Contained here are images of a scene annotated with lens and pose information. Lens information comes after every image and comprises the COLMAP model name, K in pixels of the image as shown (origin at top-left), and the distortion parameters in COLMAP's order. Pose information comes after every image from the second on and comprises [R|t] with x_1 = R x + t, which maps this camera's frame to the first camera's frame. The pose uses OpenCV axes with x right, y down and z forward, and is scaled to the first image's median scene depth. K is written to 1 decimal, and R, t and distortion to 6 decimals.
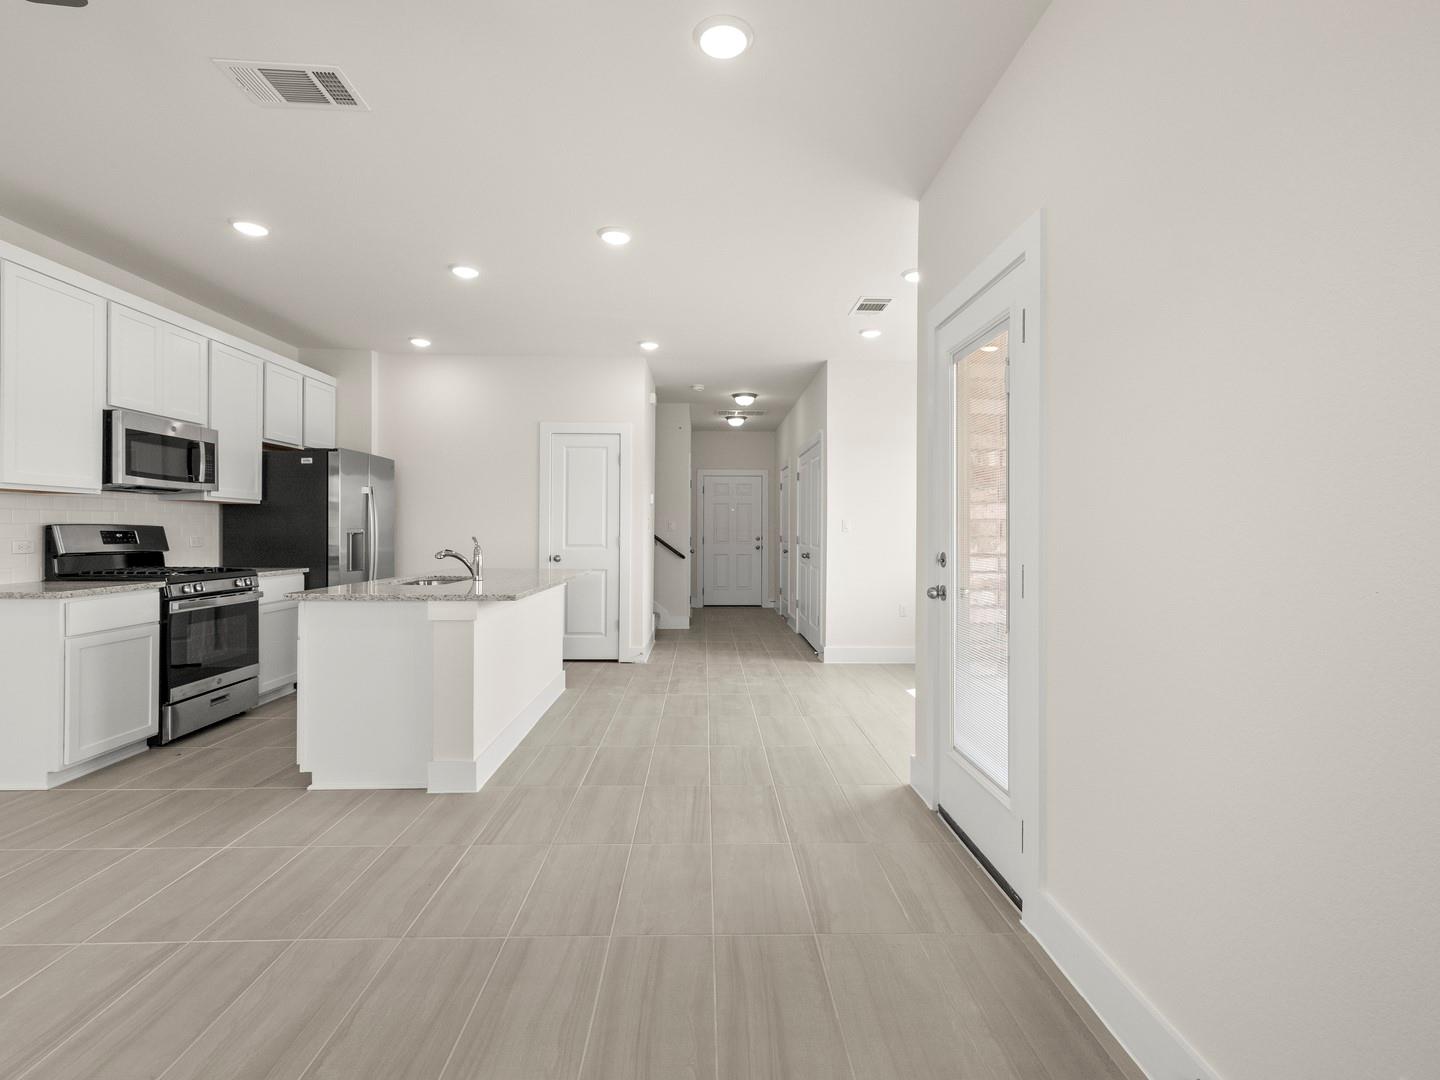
lens RADIAL K [[691.0, 0, 720.0], [0, 691.0, 540.0], [0, 0, 1]] dist [0.001878, 0.000000]
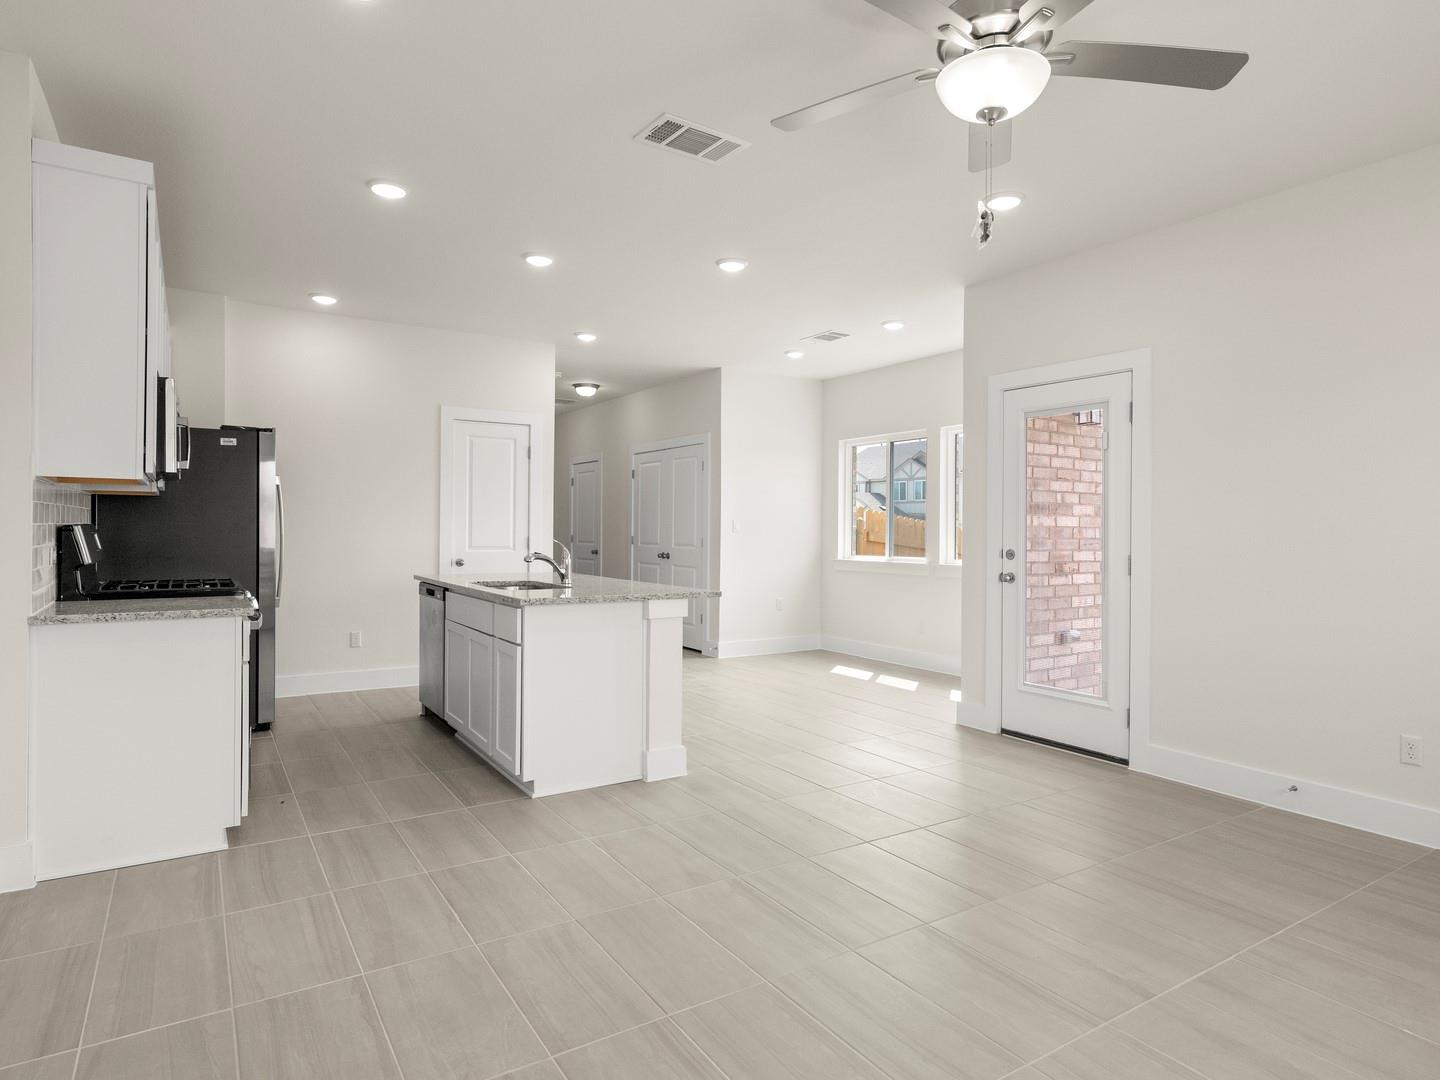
lens RADIAL K [[827.6, 0, 720.0], [0, 827.6, 540.0], [0, 0, 1]] dist [-0.025197, -0.000140]
pose [[0.857846, -0.003945, 0.513892, -0.598037], [0.003001, 0.999992, 0.002667, -0.003993], [-0.513898, -0.000745, 0.857851, -0.084316]]
